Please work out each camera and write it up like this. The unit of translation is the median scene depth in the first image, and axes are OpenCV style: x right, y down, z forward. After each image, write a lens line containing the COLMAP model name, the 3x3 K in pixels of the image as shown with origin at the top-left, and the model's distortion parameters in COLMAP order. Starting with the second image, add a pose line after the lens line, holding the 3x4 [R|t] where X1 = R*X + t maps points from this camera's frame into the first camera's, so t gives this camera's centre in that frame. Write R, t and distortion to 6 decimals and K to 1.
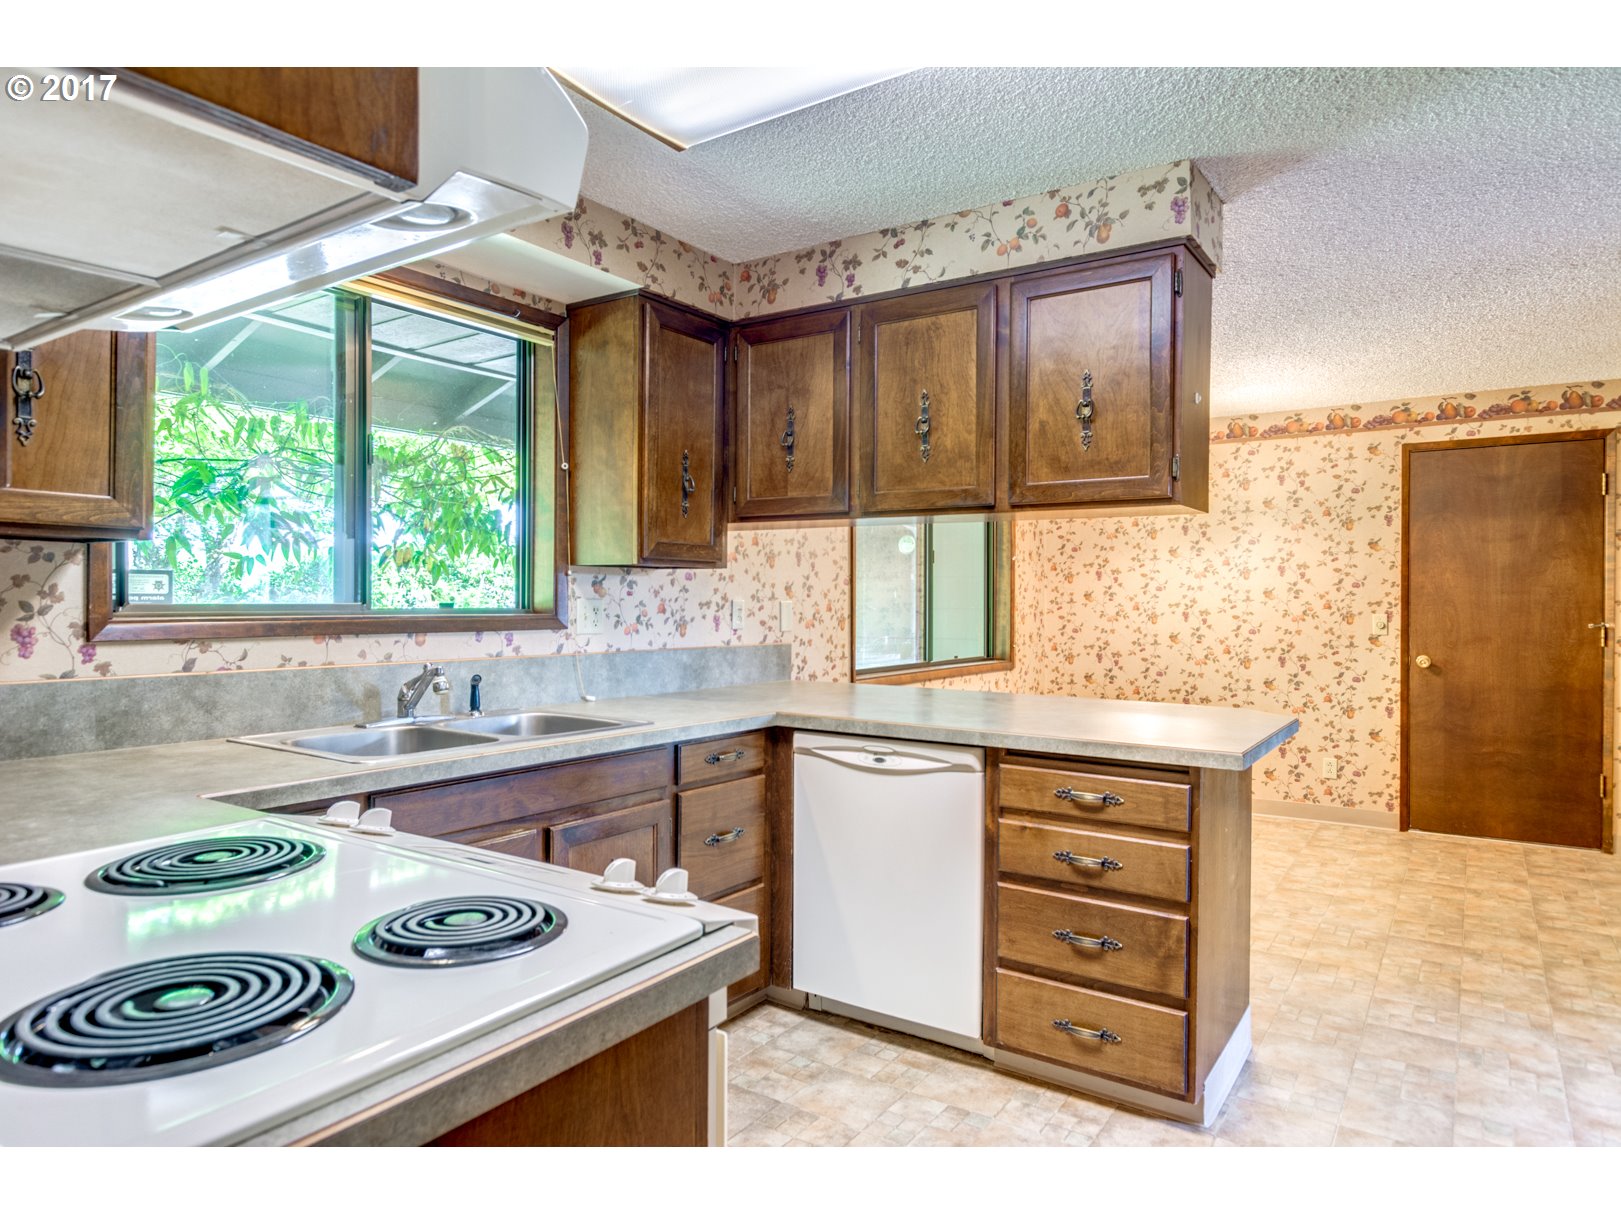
lens RADIAL K [[979.2, 0, 812.7], [0, 979.2, 604.4], [0, 0, 1]] dist [0.010223, 0.000781]
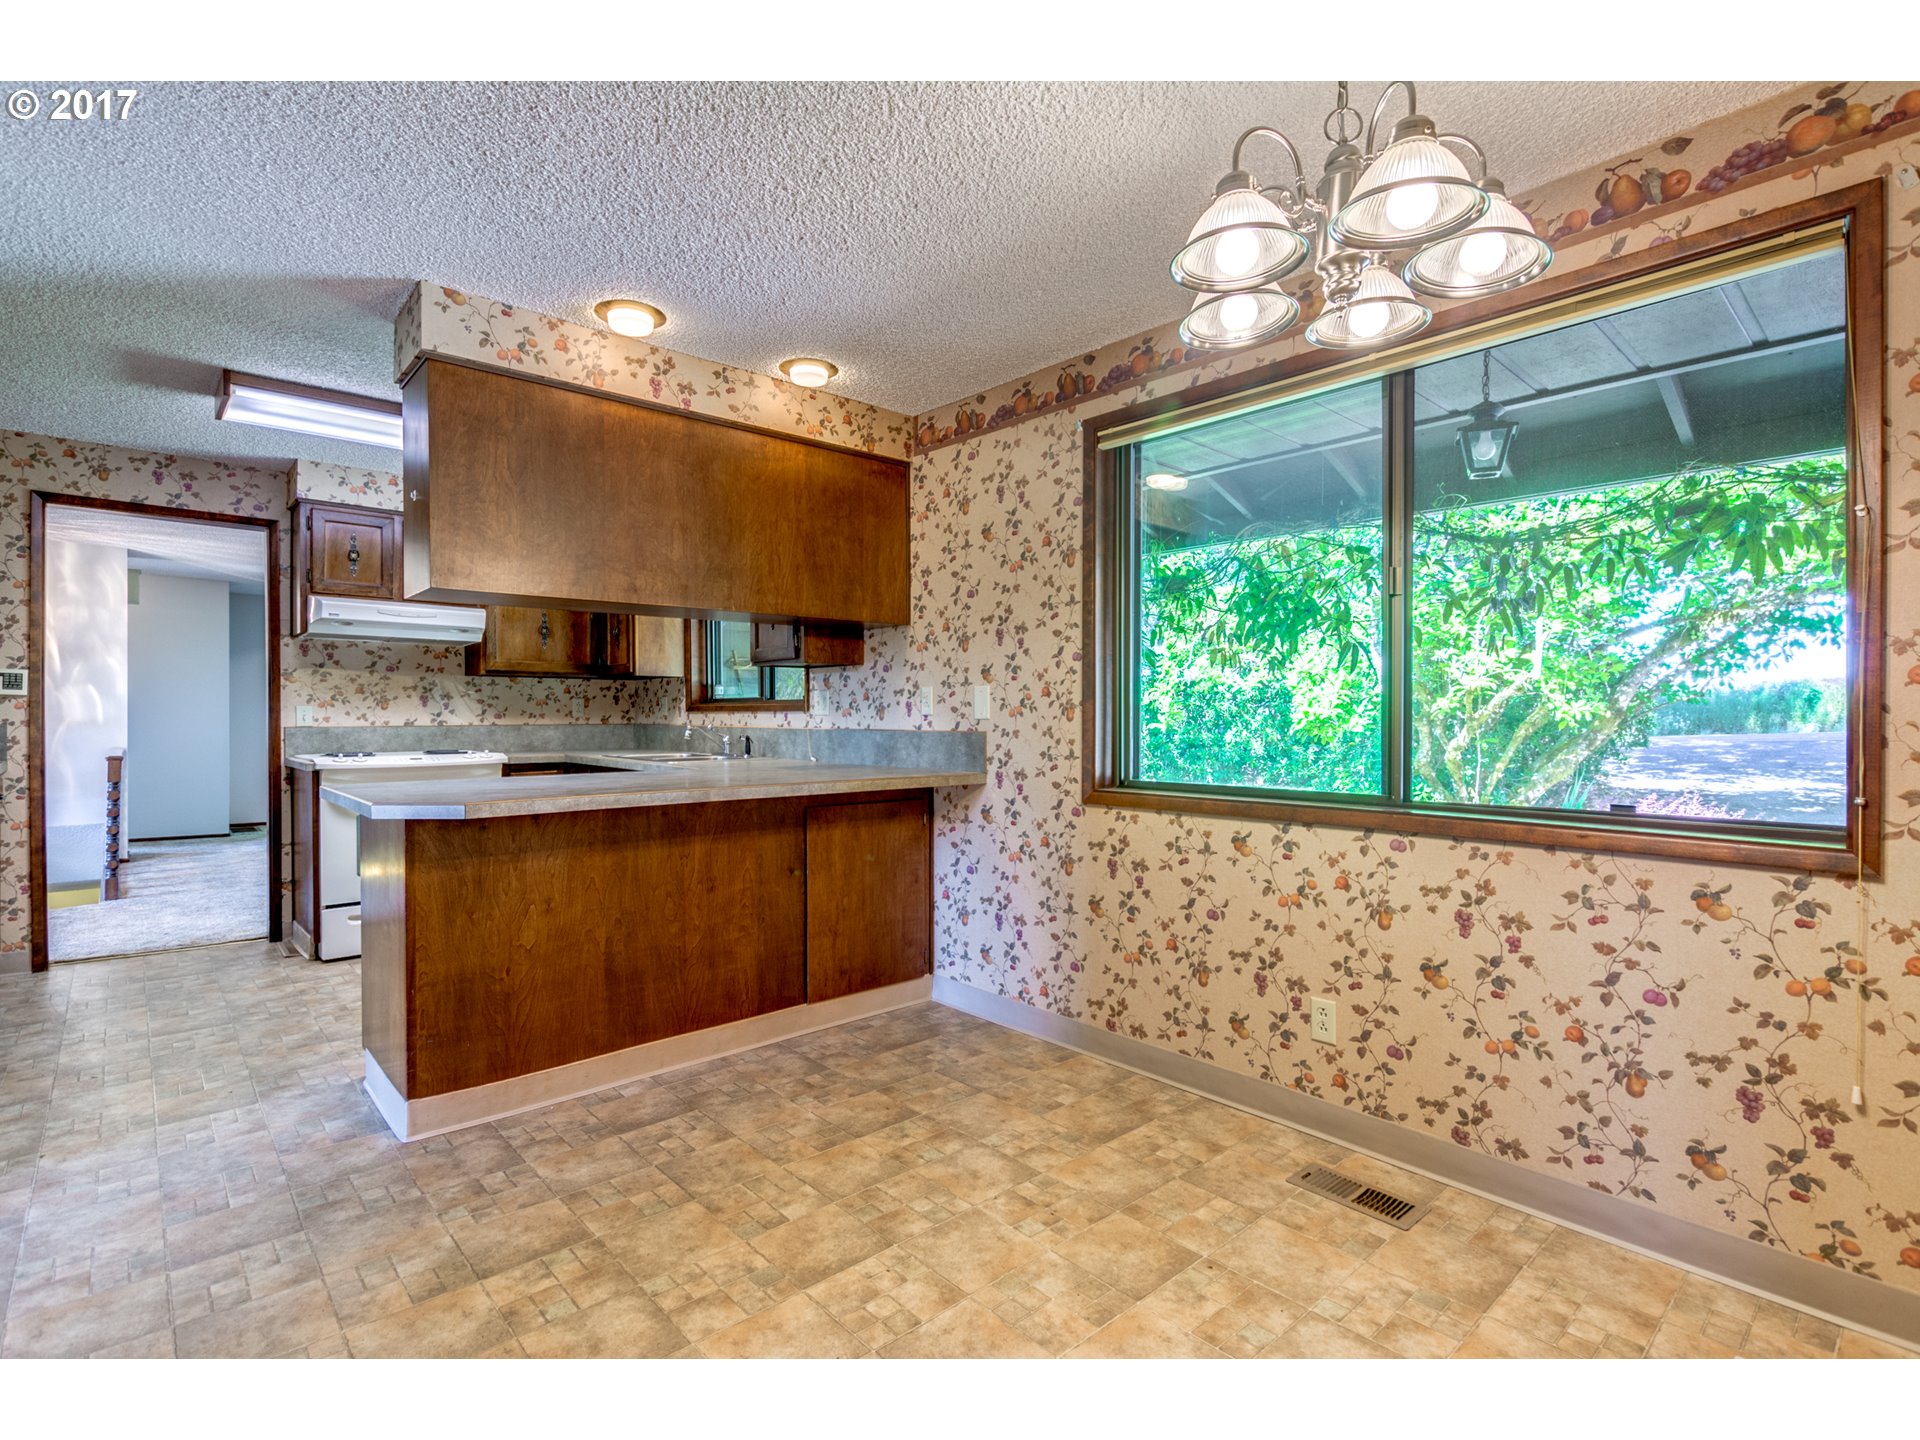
lens RADIAL K [[923.0, 0, 964.7], [0, 923.0, 718.7], [0, 0, 1]] dist [-0.002203, -0.000106]
pose [[-0.233068, -0.005536, -0.972445, 0.909330], [-0.006248, 0.999972, -0.004195, 0.034805], [0.972440, 0.005099, -0.233096, 1.331205]]
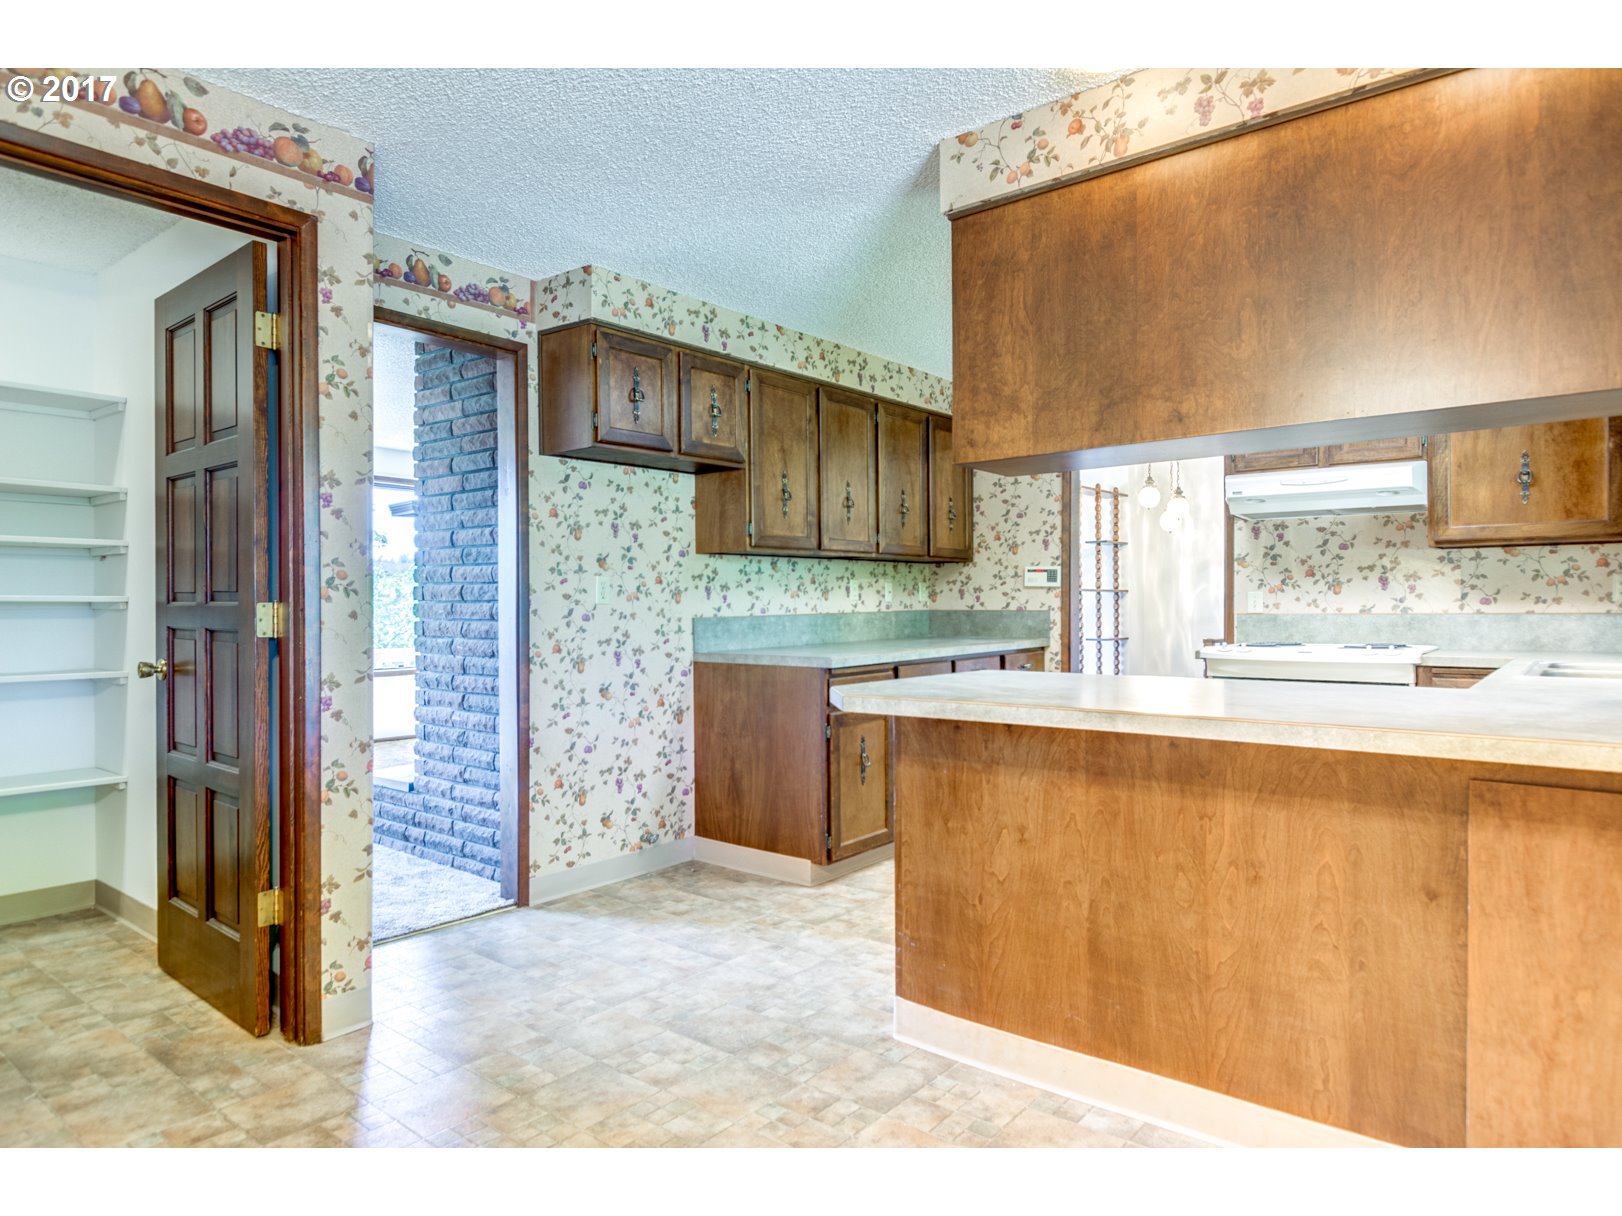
lens RADIAL K [[985.5, 0, 812.9], [0, 985.5, 611.3], [0, 0, 1]] dist [0.003205, 0.000186]
pose [[-0.996525, -0.005092, 0.083134, 0.346352], [-0.004196, 0.999931, 0.010940, 0.031417], [-0.083184, 0.010553, -0.996478, 1.484598]]
